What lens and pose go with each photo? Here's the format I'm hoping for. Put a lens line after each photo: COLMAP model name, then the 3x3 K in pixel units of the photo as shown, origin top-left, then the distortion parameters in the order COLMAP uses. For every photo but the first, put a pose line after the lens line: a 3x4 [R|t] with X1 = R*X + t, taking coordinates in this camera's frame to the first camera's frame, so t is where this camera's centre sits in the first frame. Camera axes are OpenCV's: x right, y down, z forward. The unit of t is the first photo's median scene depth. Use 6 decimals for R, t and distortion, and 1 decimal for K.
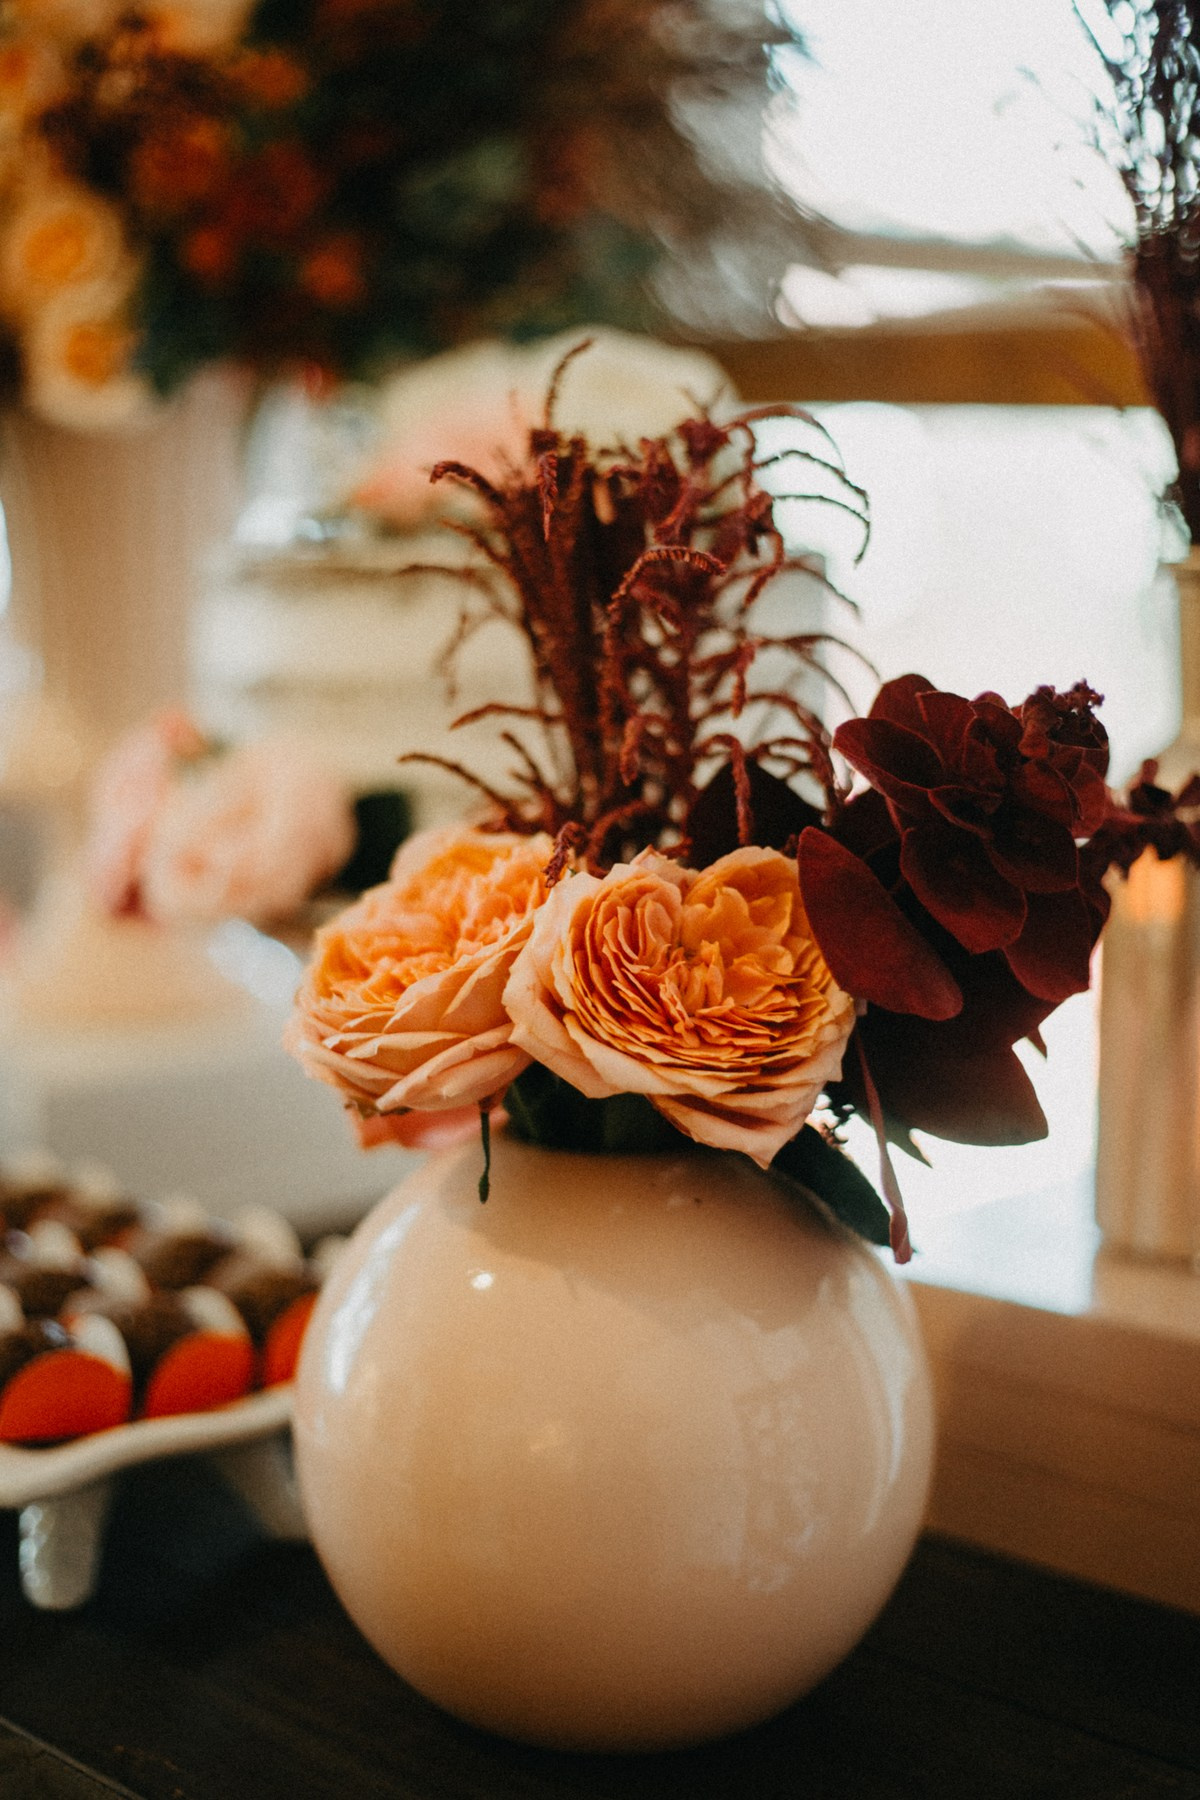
lens RADIAL K [[2877.3, 0, 604.6], [0, 2877.3, 916.0], [0, 0, 1]] dist [-0.128476, 0.000000]
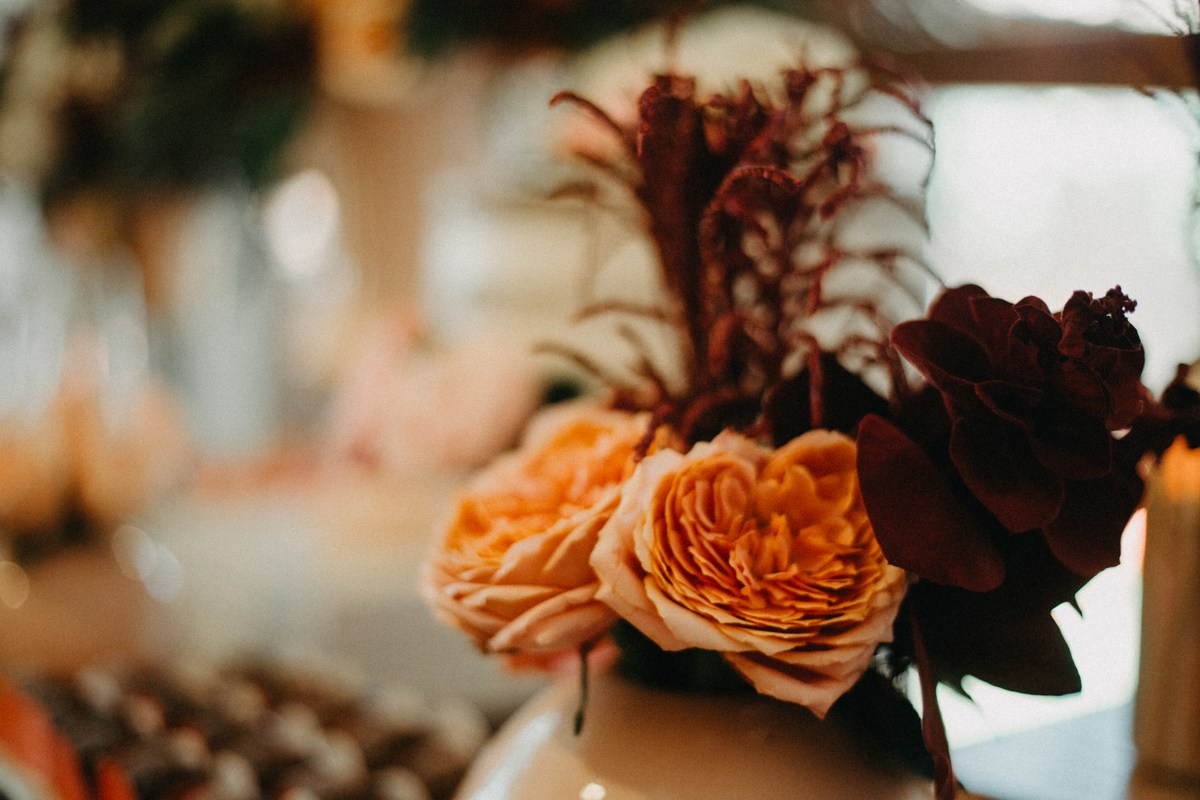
lens RADIAL K [[1918.2, 0, 607.8], [0, 1918.2, 403.5], [0, 0, 1]] dist [-0.128476, 0.000000]
pose [[0.993507, 0.024390, -0.111125, 0.051014], [-0.027873, 0.999164, -0.029895, -0.009919], [0.110303, 0.032798, 0.993357, 0.239051]]
